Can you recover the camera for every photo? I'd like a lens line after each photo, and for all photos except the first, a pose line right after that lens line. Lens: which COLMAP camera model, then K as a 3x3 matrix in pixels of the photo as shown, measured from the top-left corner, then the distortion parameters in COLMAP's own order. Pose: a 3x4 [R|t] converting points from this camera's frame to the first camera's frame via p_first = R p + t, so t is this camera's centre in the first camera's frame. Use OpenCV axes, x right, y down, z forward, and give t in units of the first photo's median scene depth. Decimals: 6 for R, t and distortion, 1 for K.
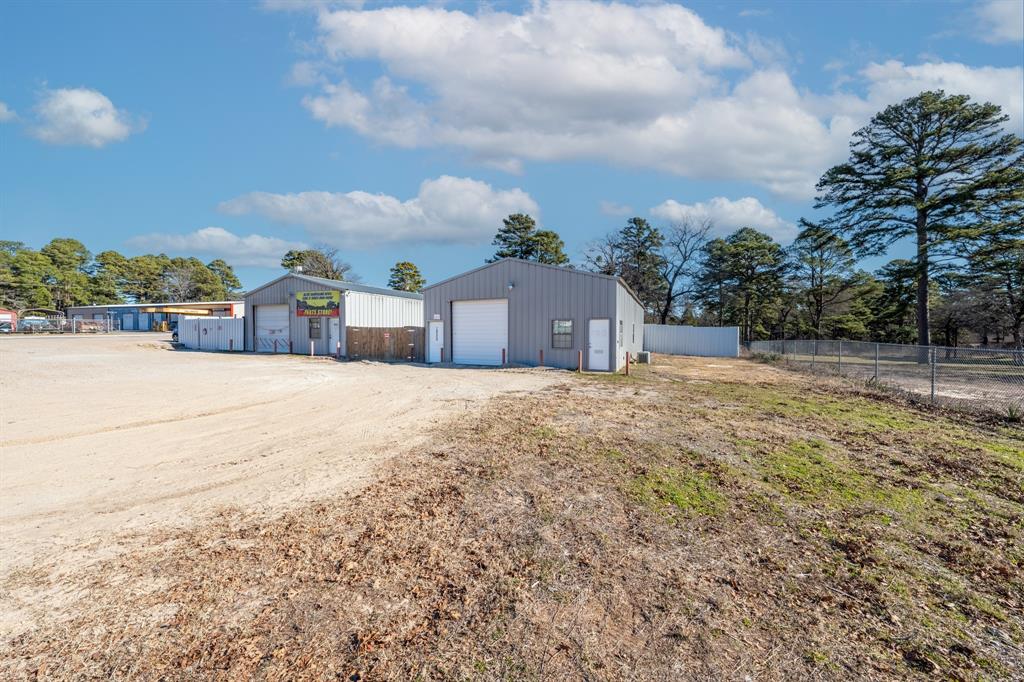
lens RADIAL K [[349.3, 0, 510.2], [0, 349.3, 335.9], [0, 0, 1]] dist [-0.001226, 0.000038]
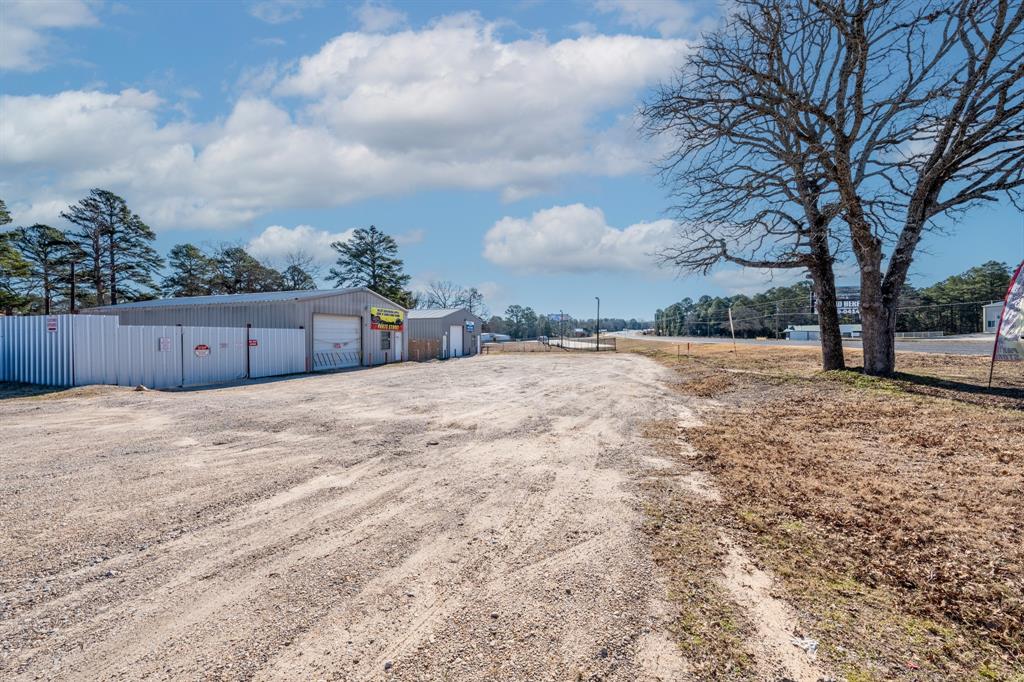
lens RADIAL K [[349.3, 0, 510.2], [0, 349.3, 335.9], [0, 0, 1]] dist [-0.001226, 0.000038]
pose [[-0.130055, -0.002721, 0.991503, -1.753678], [0.023704, 0.999702, 0.005853, -0.033311], [-0.991223, 0.024264, -0.129952, 0.732775]]
